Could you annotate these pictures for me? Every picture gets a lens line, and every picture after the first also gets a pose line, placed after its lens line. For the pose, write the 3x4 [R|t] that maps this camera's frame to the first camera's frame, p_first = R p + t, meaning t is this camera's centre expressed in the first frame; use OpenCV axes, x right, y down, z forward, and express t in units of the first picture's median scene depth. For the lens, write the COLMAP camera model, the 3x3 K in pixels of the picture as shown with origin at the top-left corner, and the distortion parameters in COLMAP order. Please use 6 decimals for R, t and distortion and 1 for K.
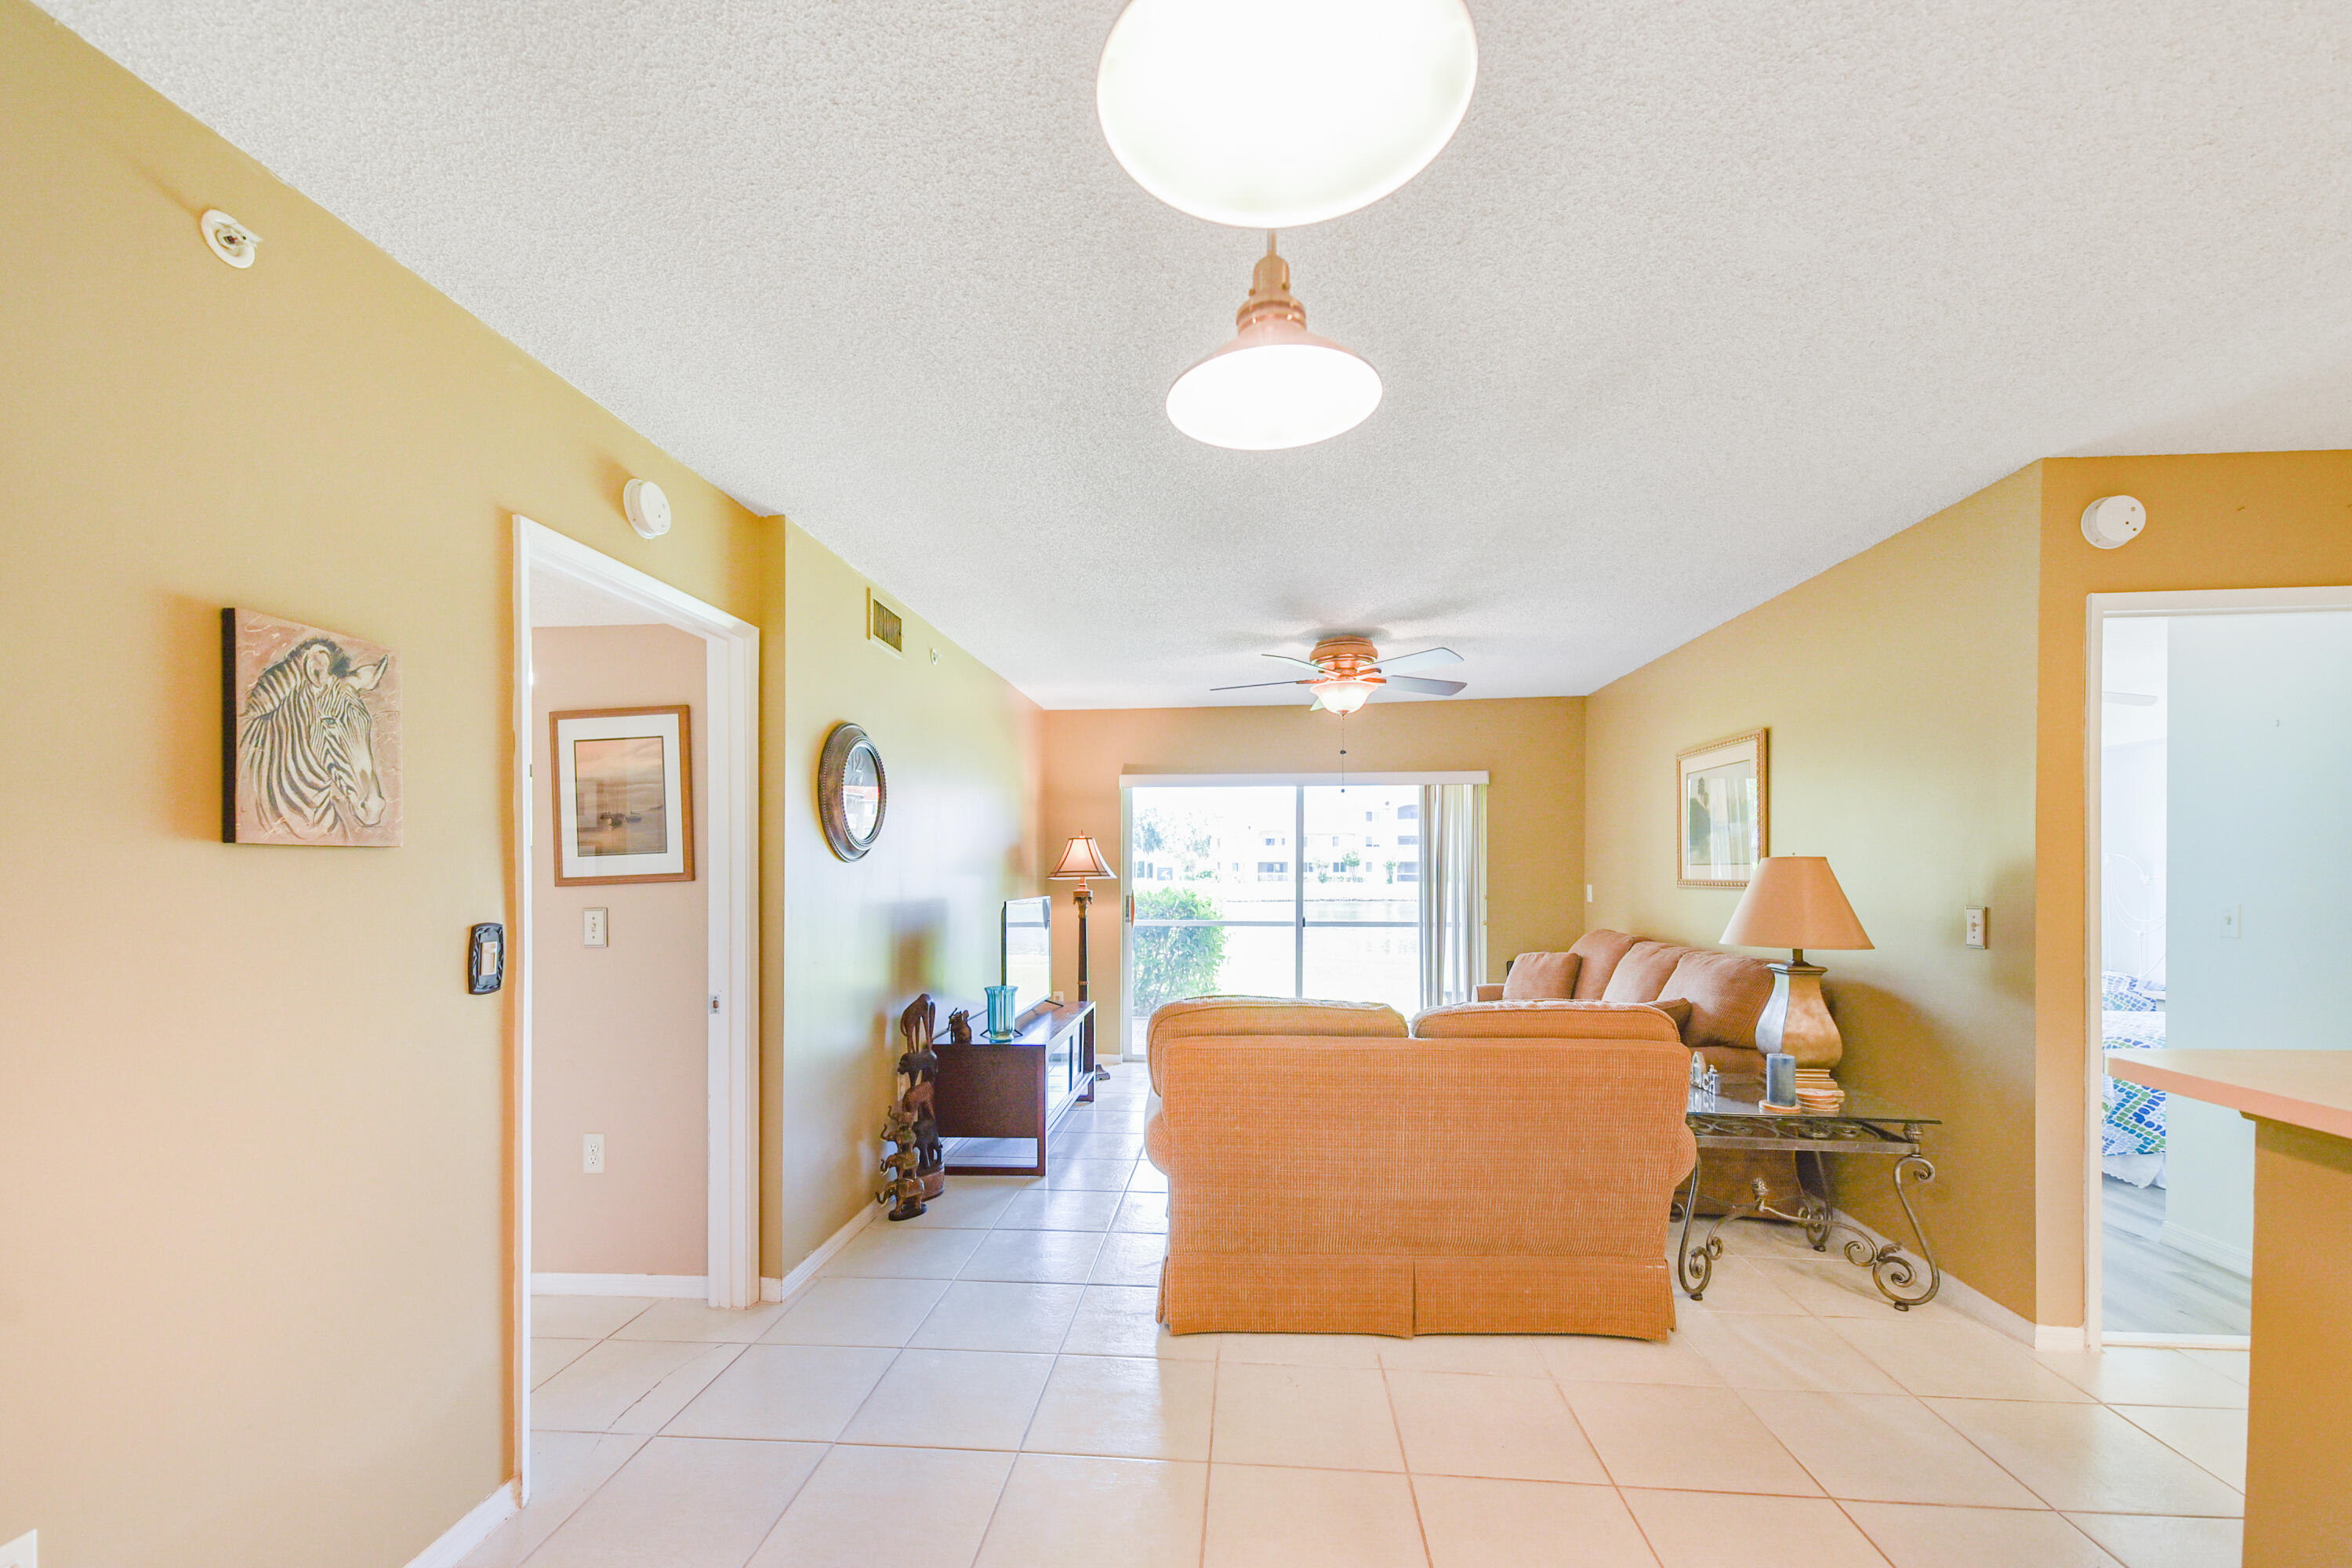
lens RADIAL K [[947.7, 0, 1169.1], [0, 947.7, 871.6], [0, 0, 1]] dist [0.000430, 0.000055]
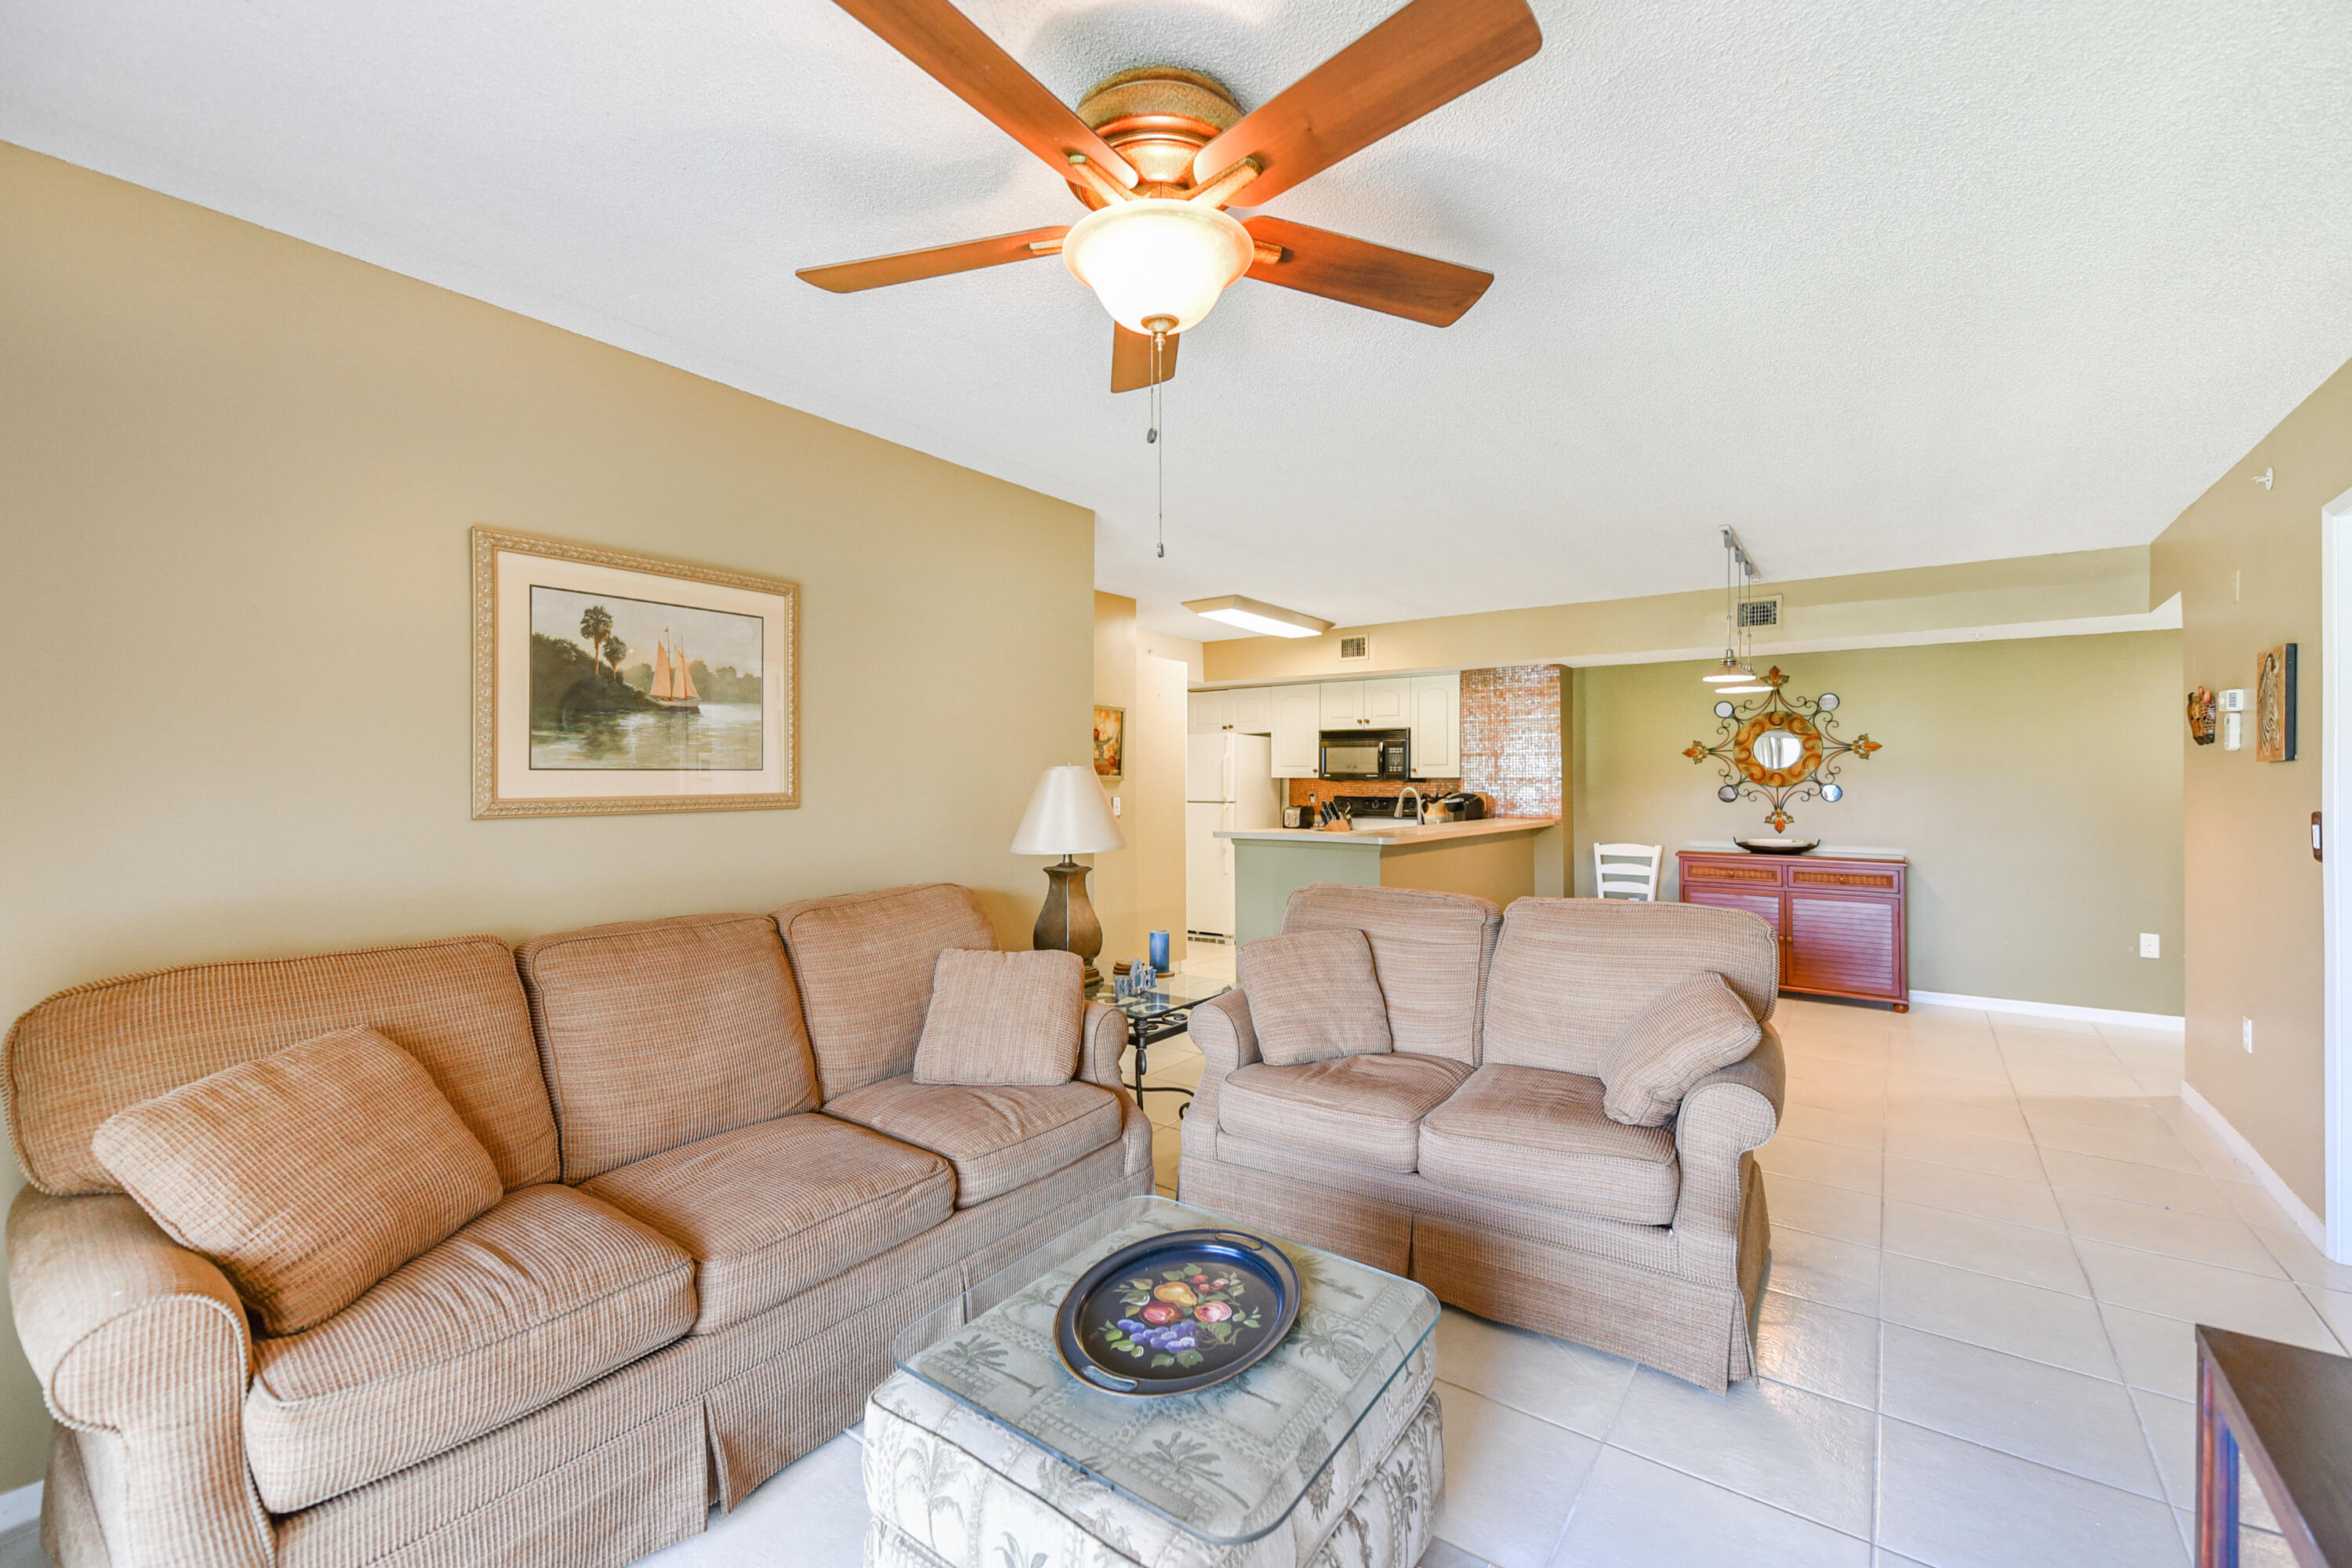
lens RADIAL K [[970.2, 0, 1165.8], [0, 970.2, 781.5], [0, 0, 1]] dist [0.012757, -0.000518]
pose [[-0.851685, -0.000142, 0.524054, -0.007536], [0.002770, 0.999985, 0.004772, -0.000364], [-0.524047, 0.005515, -0.851672, 0.978100]]
